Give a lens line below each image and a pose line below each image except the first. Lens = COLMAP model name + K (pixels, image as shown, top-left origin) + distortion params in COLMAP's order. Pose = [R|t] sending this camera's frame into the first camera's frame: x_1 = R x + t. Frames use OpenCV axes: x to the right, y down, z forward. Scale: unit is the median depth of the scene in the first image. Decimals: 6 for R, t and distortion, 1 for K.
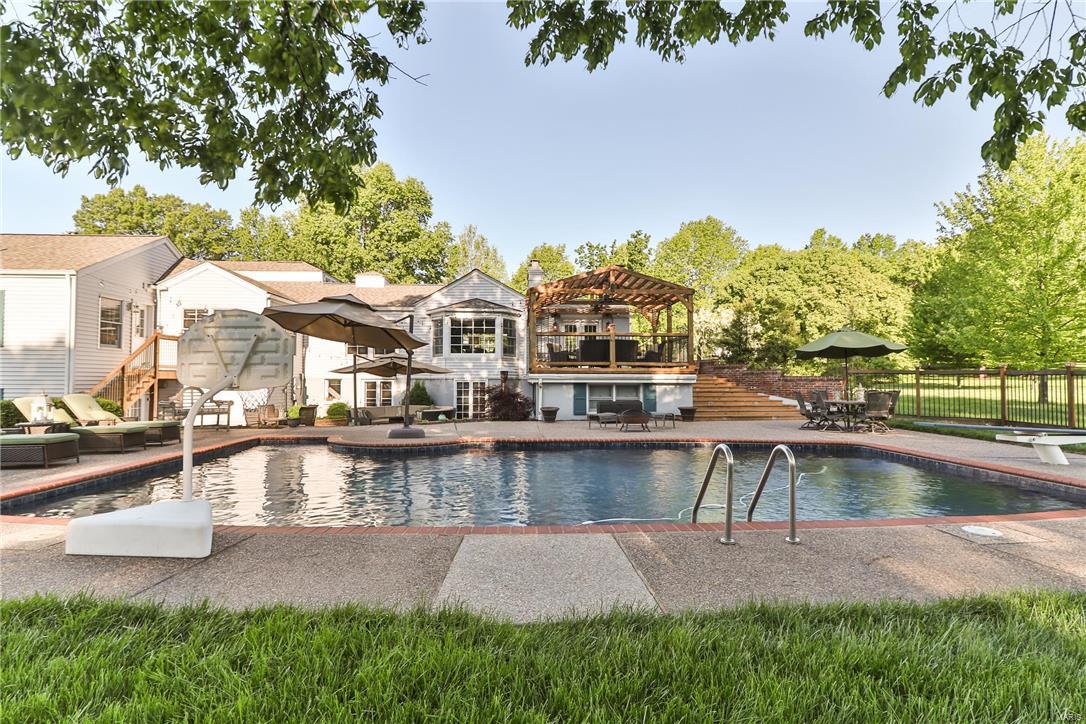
lens RADIAL K [[552.0, 0, 546.1], [0, 552.0, 356.2], [0, 0, 1]] dist [0.003683, -0.001719]
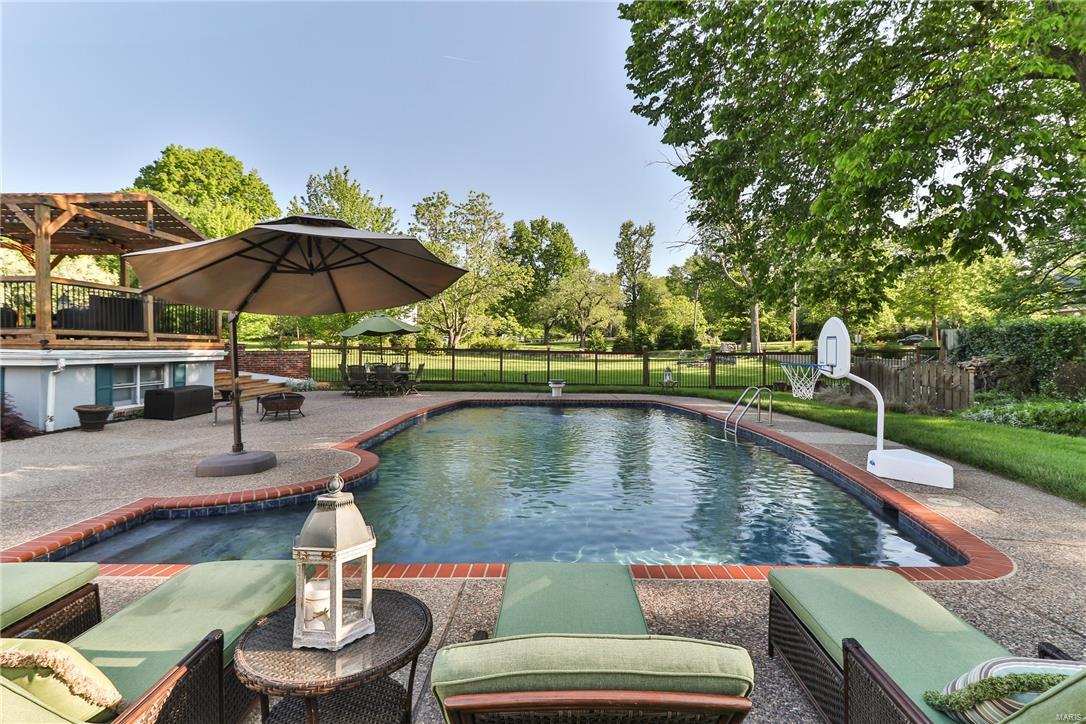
lens RADIAL K [[552.0, 0, 546.1], [0, 552.0, 356.2], [0, 0, 1]] dist [0.003683, -0.001719]
pose [[0.057863, -0.013981, 0.998227, -0.509953], [-0.045538, 0.998824, 0.016629, 0.005521], [-0.997285, -0.046420, 0.057158, 0.417405]]
